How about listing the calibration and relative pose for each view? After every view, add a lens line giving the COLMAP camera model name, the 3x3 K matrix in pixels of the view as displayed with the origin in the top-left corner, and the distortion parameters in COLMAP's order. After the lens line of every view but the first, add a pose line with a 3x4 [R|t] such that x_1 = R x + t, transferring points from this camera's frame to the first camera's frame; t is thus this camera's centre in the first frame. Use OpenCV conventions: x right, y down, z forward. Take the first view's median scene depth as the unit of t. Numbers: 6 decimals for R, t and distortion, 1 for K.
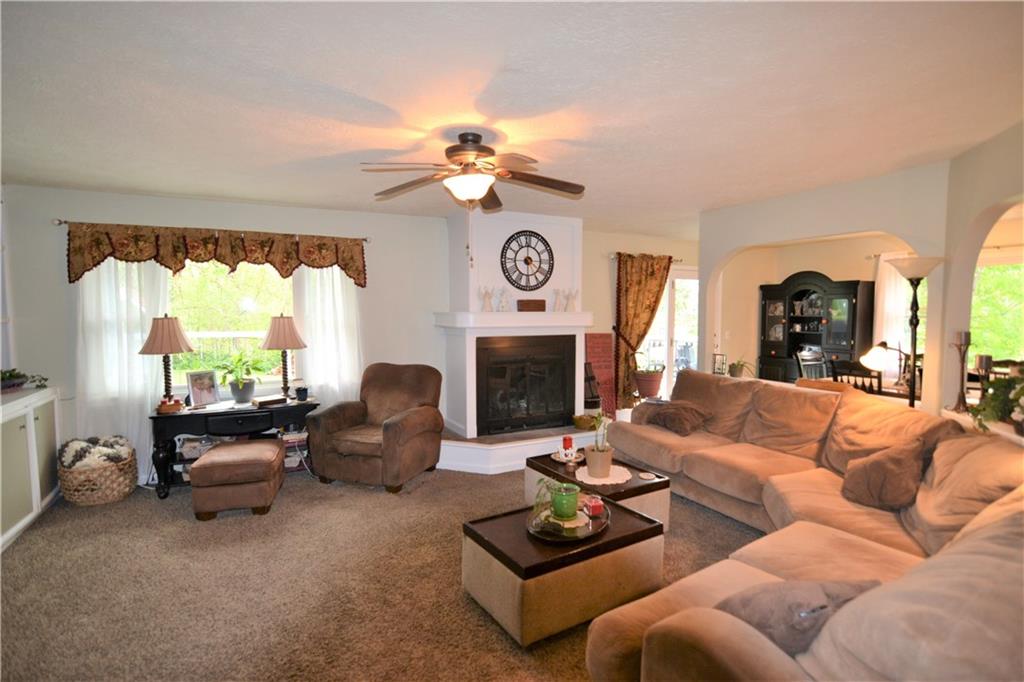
lens RADIAL K [[523.9, 0, 512.0], [0, 523.9, 341.0], [0, 0, 1]] dist [-0.000666, 0.000065]
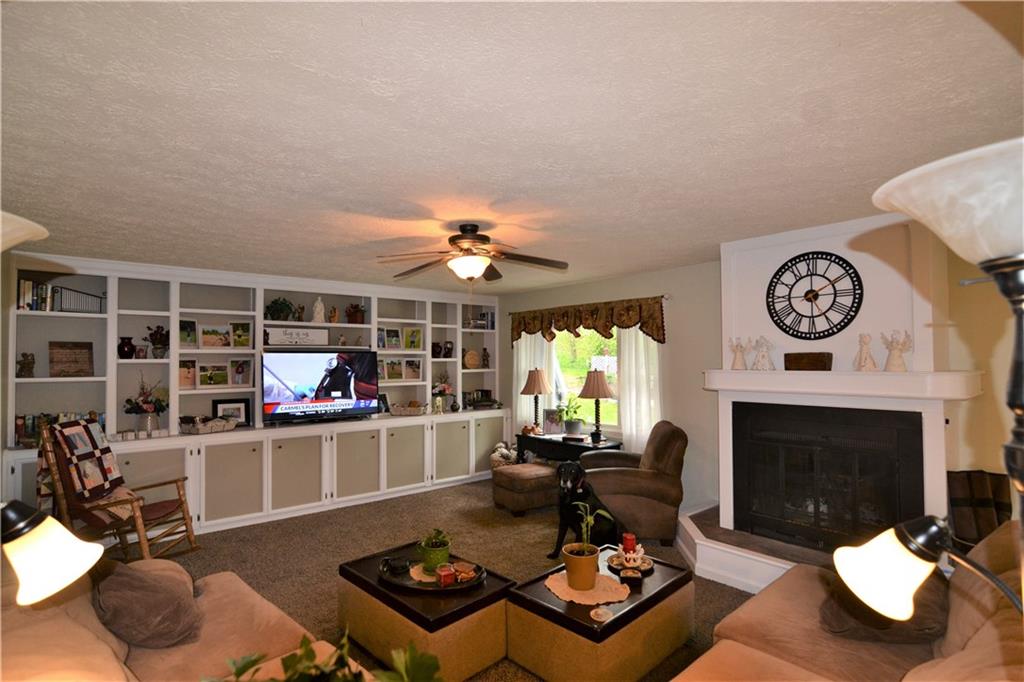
lens RADIAL K [[546.5, 0, 512.0], [0, 546.5, 341.0], [0, 0, 1]] dist [0.000023, -0.000025]
pose [[0.194068, -0.034642, -0.980376, 0.694409], [-0.054110, 0.997477, -0.045957, -0.043305], [0.979495, 0.061967, 0.191704, 0.517473]]
